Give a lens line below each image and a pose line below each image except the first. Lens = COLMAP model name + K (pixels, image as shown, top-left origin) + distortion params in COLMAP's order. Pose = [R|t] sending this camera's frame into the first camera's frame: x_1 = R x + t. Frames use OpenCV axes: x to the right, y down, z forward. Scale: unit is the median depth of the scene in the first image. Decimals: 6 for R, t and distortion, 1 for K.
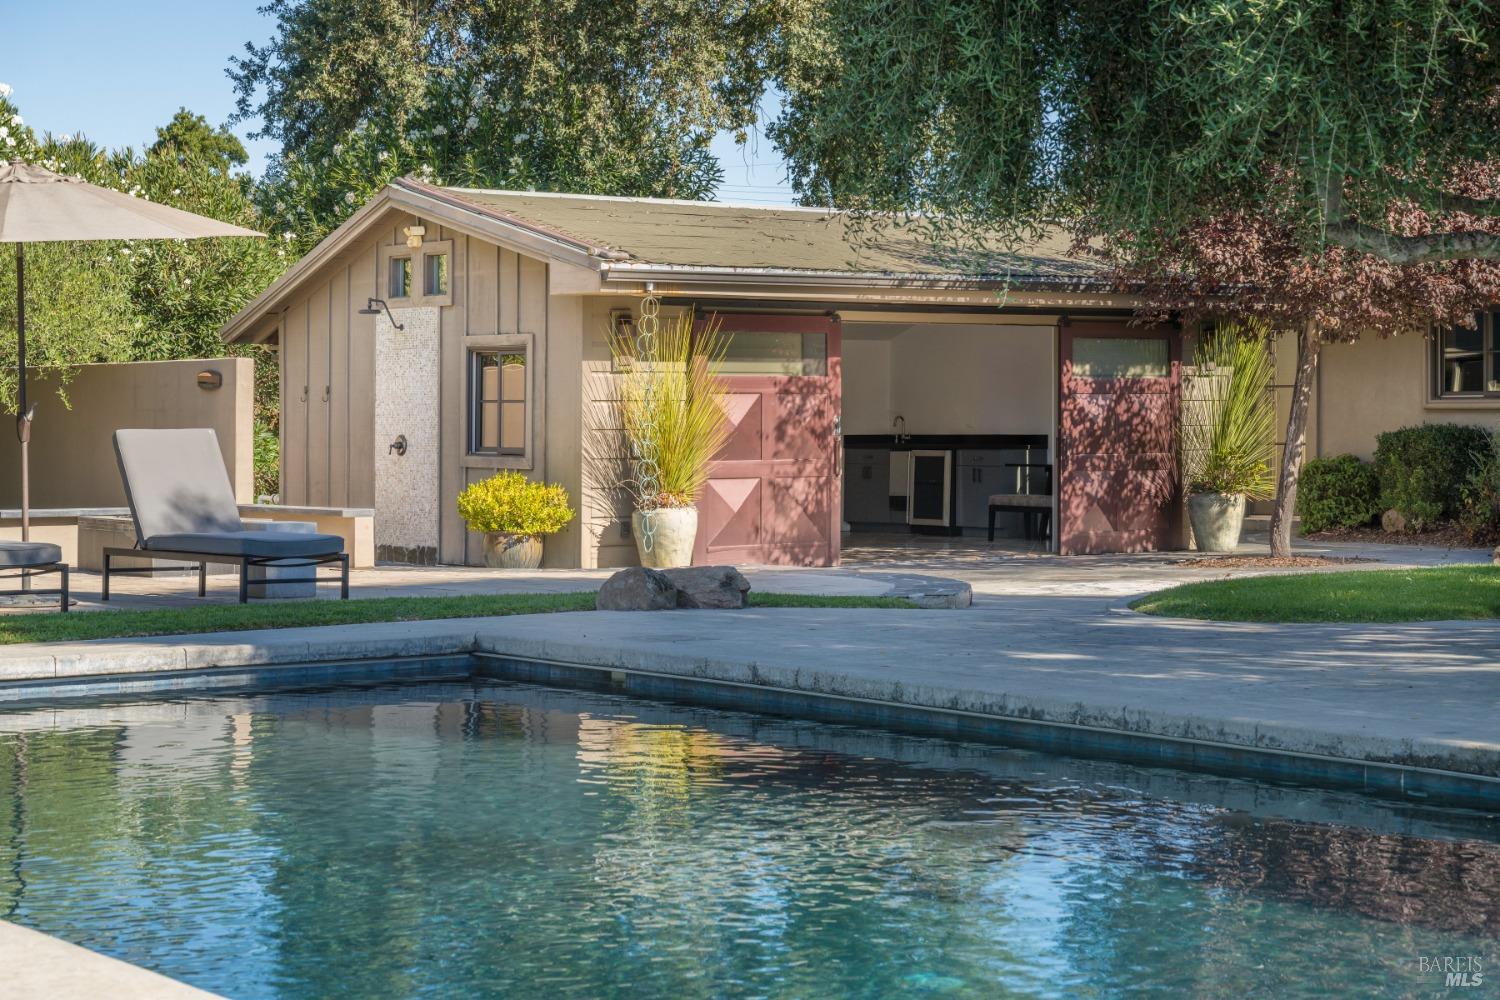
lens RADIAL K [[2892.7, 0, 750.0], [0, 2892.7, 500.0], [0, 0, 1]] dist [0.046984, 0.047670]
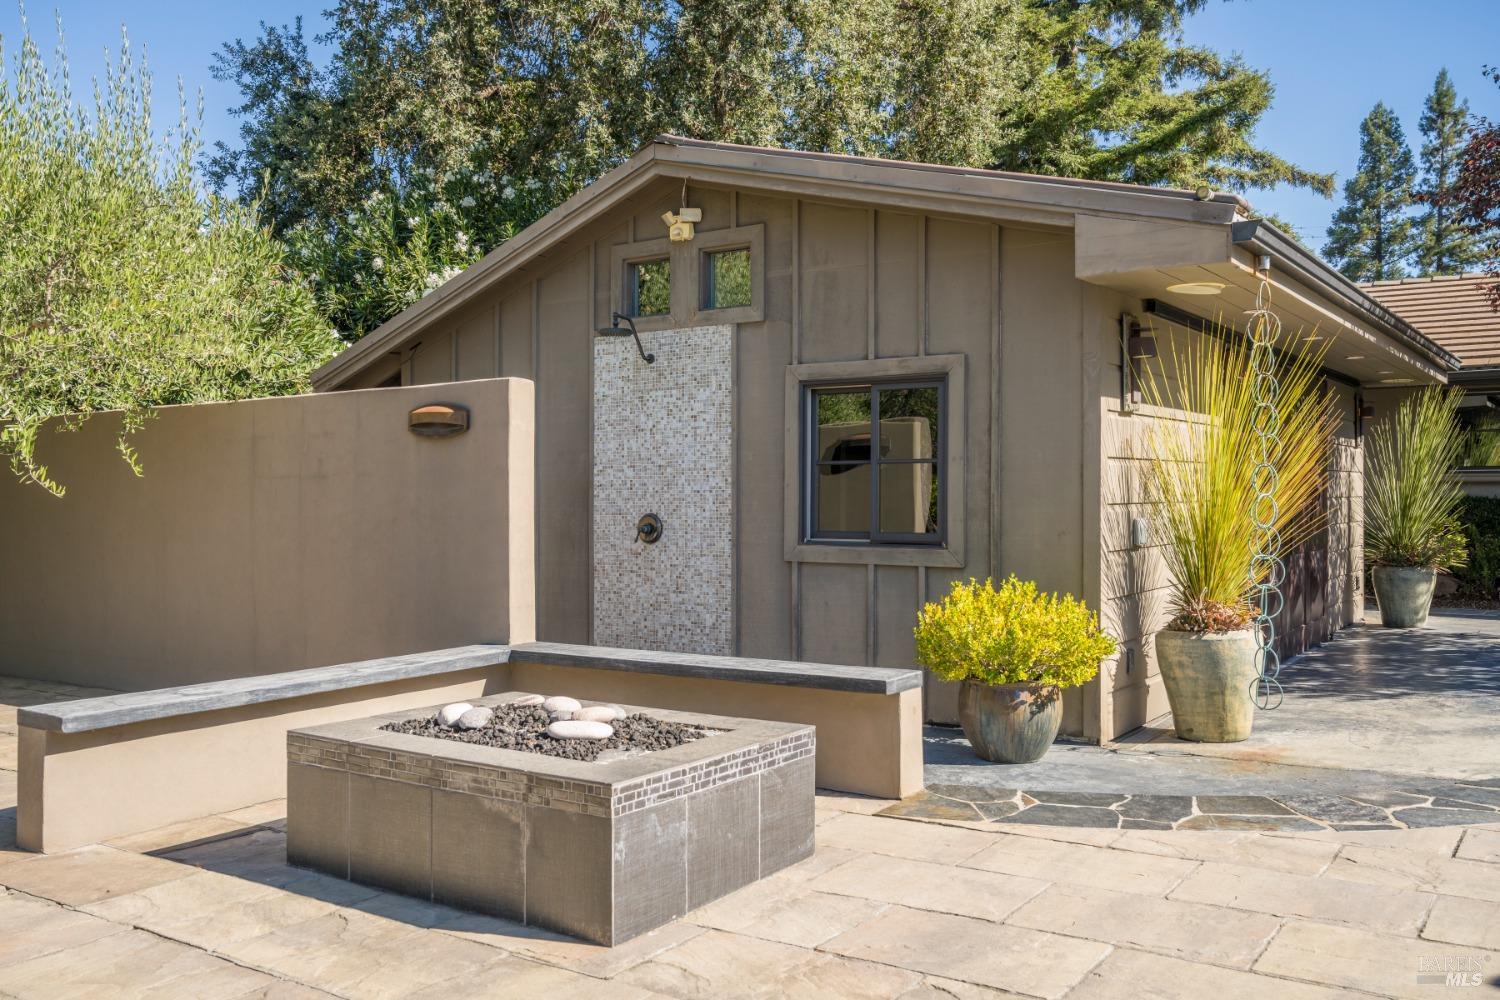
lens RADIAL K [[1311.1, 0, 748.5], [0, 1311.1, 519.1], [0, 0, 1]] dist [-0.003999, -0.004103]
pose [[0.951514, -0.008875, 0.307478, -0.195907], [0.012759, 0.999862, -0.010625, -0.017662], [-0.307342, 0.014033, 0.951496, 0.697155]]
